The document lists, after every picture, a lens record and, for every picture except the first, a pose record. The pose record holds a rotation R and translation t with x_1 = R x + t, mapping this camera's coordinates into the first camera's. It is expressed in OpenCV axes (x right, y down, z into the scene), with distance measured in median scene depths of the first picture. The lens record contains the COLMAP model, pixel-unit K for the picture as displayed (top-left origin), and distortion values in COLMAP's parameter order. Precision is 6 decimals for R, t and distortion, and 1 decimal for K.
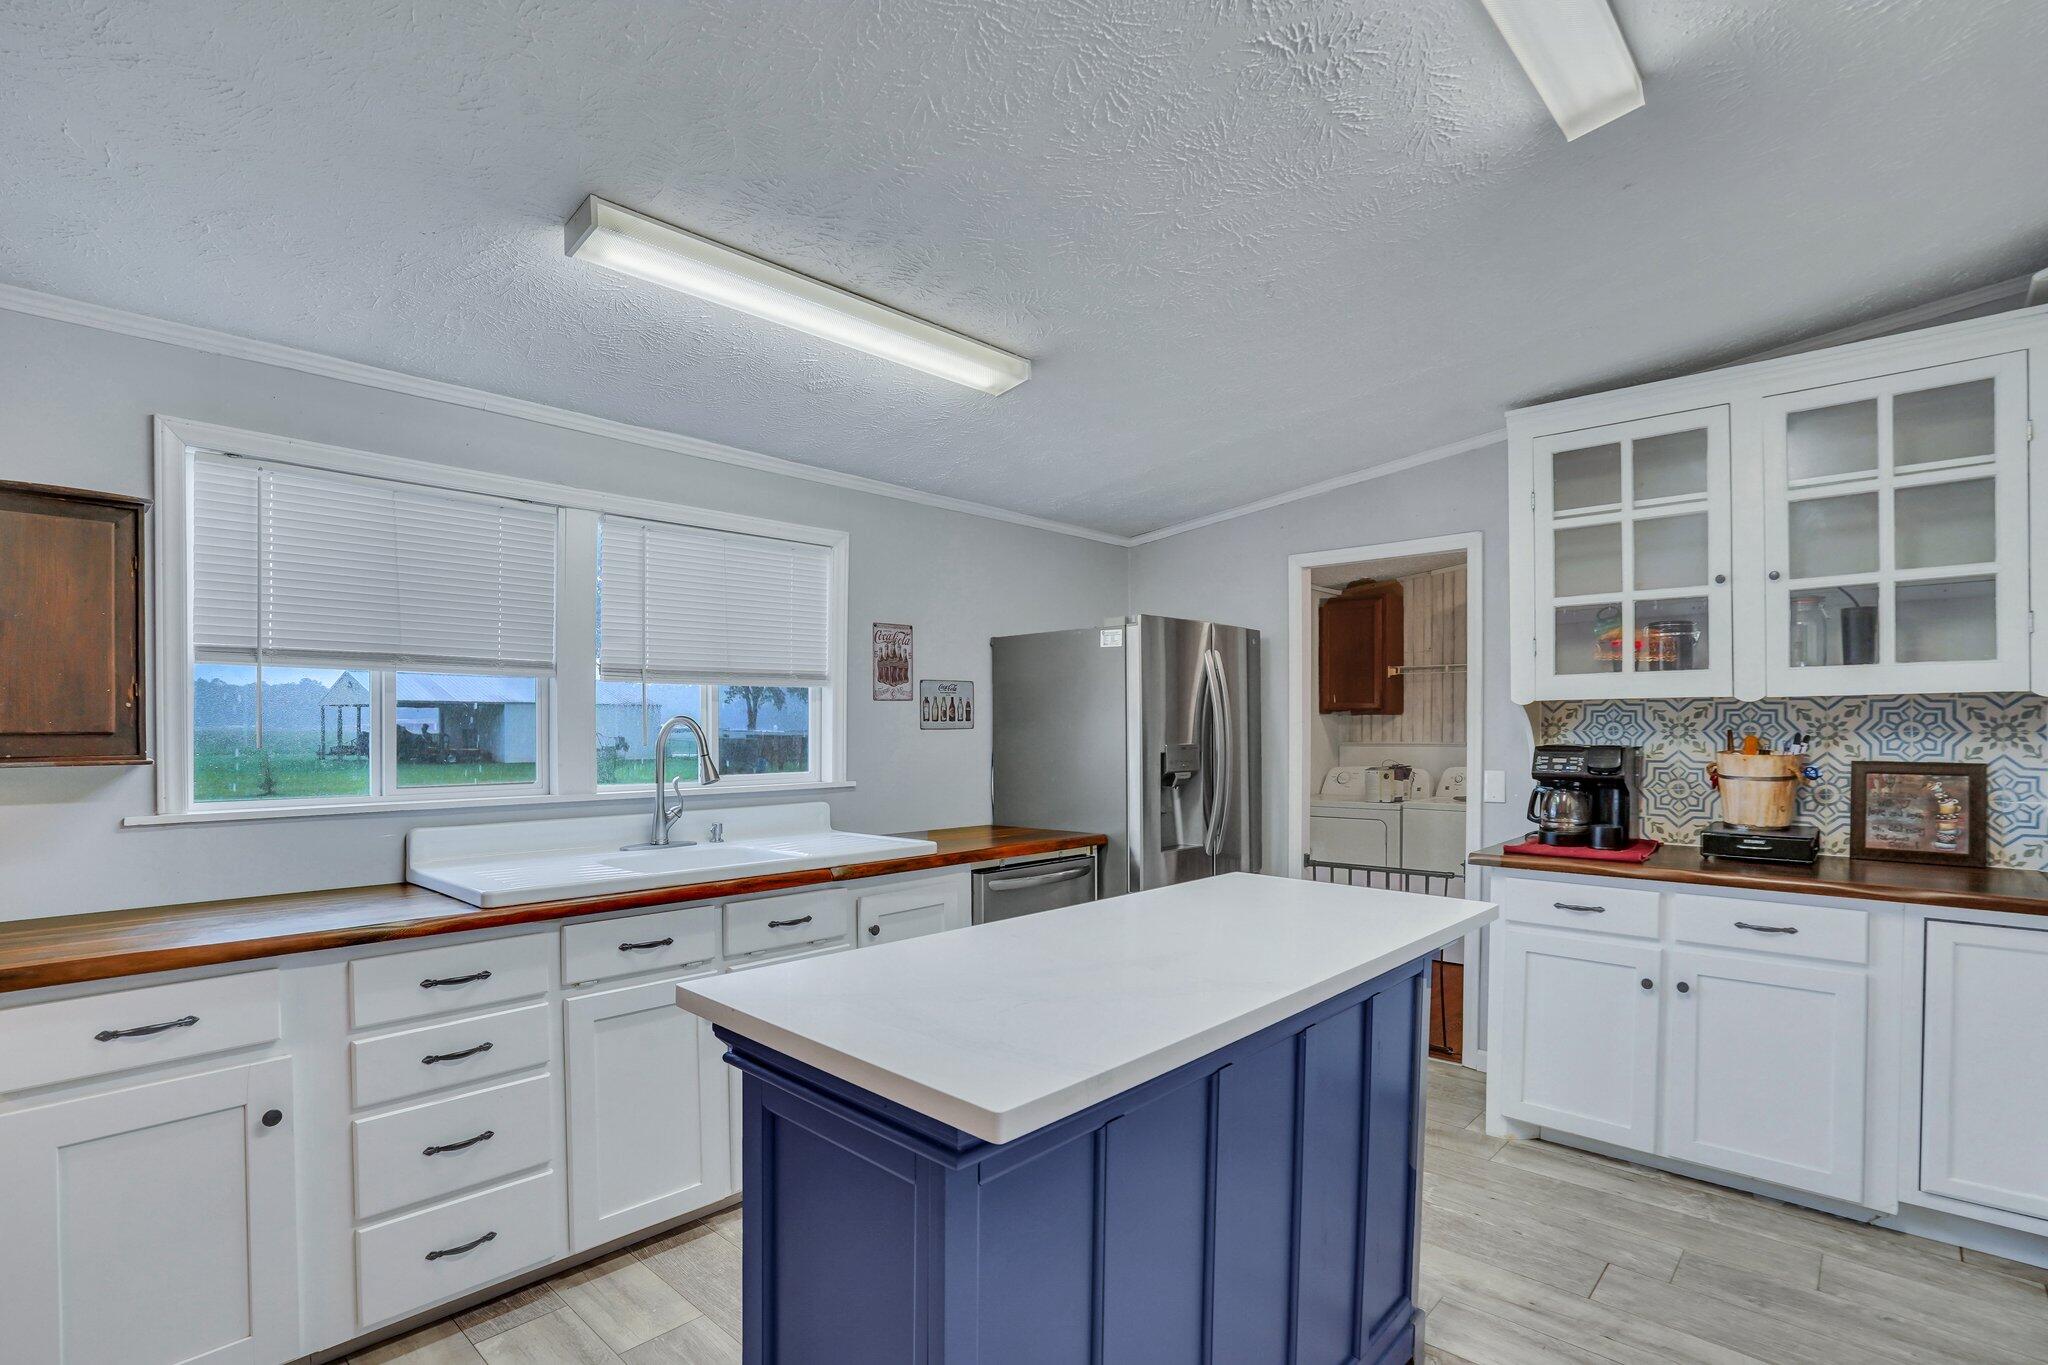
lens RADIAL K [[977.7, 0, 1031.4], [0, 977.7, 730.5], [0, 0, 1]] dist [-0.042924, 0.015619]
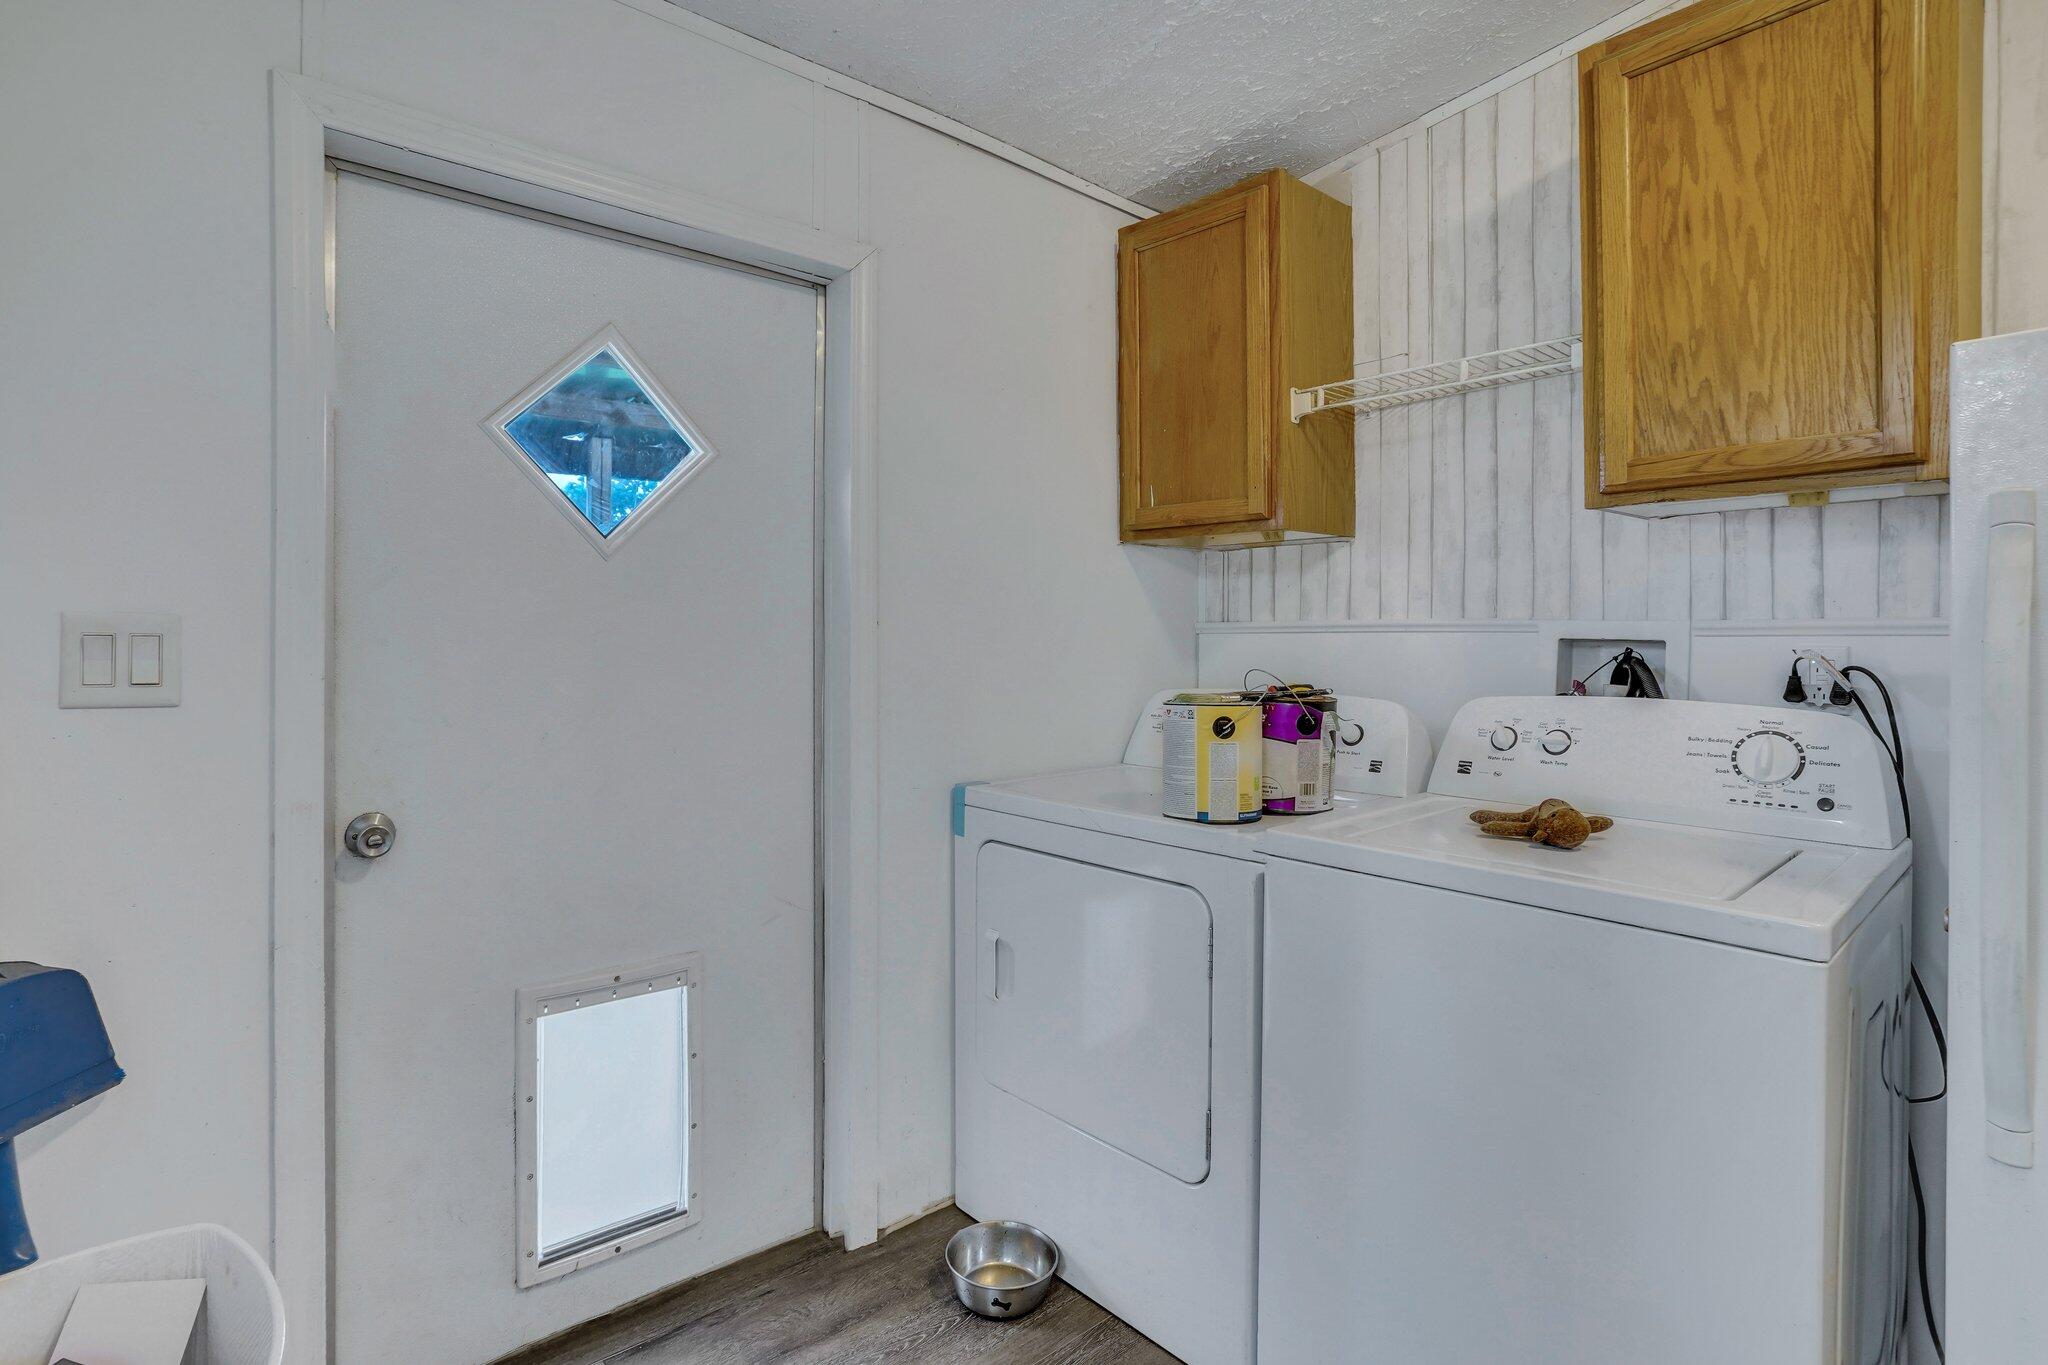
lens RADIAL K [[977.7, 0, 1000.5], [0, 977.7, 627.9], [0, 0, 1]] dist [-0.042924, 0.015619]
pose [[0.992899, 0.004002, -0.118895, 0.622389], [-0.004741, 0.999971, -0.005936, 0.037142], [0.118867, 0.006458, 0.992889, 1.328797]]
